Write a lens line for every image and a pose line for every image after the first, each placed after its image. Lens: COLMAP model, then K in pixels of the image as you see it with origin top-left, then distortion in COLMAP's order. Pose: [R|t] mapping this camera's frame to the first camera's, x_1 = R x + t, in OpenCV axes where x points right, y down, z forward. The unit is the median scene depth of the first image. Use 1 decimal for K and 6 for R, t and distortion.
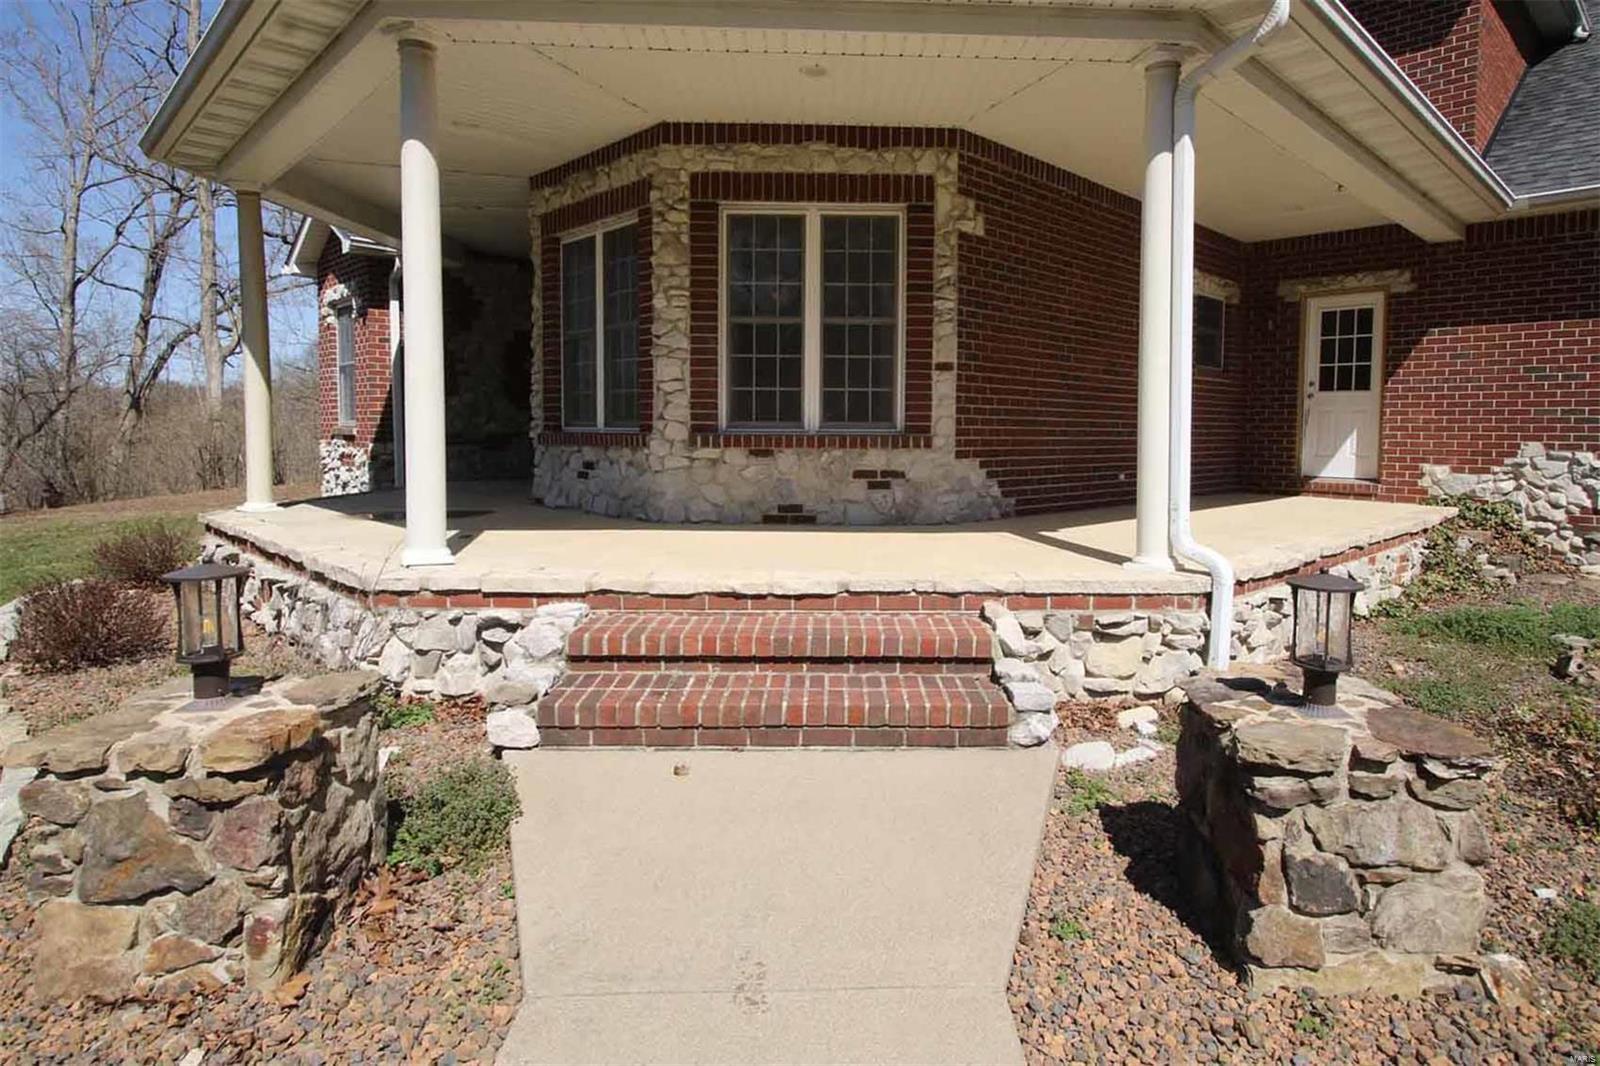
lens RADIAL K [[877.6, 0, 896.9], [0, 877.6, 500.2], [0, 0, 1]] dist [-0.002317, 0.000023]
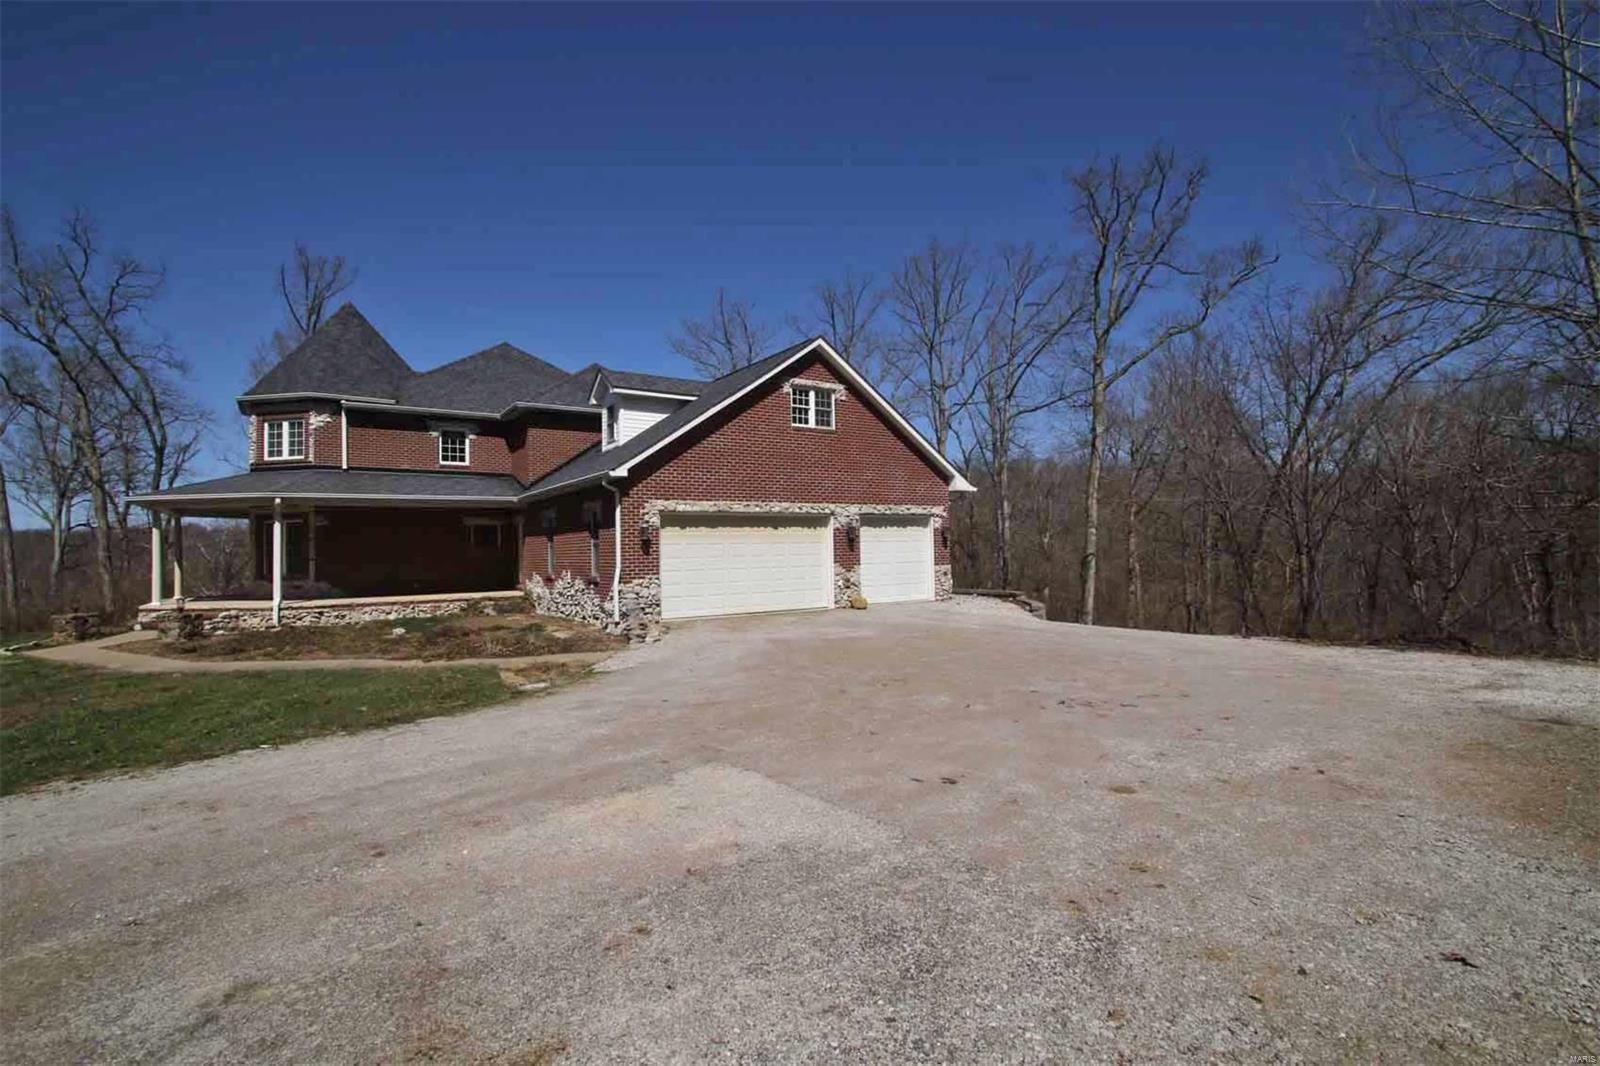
lens RADIAL K [[730.5, 0, 800.0], [0, 730.5, 533.0], [0, 0, 1]] dist [-0.002042, 0.000154]
pose [[0.984025, -0.034493, -0.174655, 2.772040], [0.015489, 0.993918, -0.109025, 0.122567], [0.177354, 0.104578, 0.978575, -1.825958]]
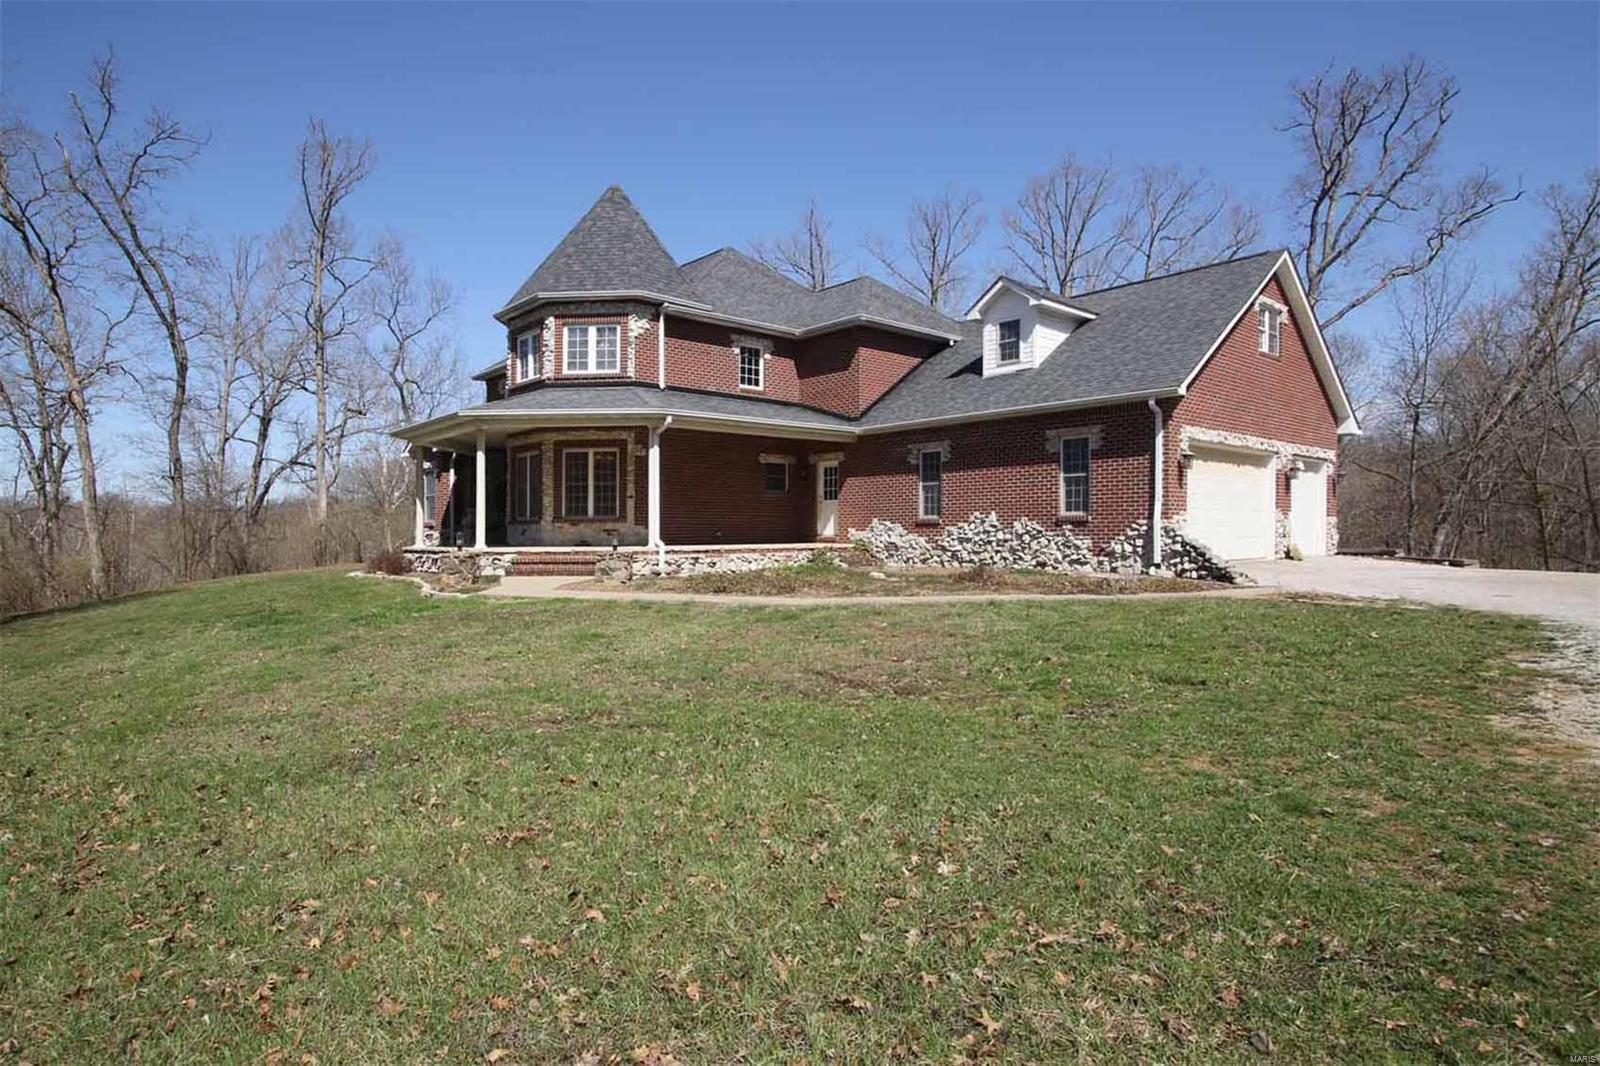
lens RADIAL K [[869.1, 0, 800.0], [0, 869.1, 533.0], [0, 0, 1]] dist [-0.002802, 0.000270]
pose [[0.997083, -0.017345, -0.074325, 0.902628], [0.011242, 0.996589, -0.081756, 0.245951], [0.075490, 0.080682, 0.993877, -2.098419]]
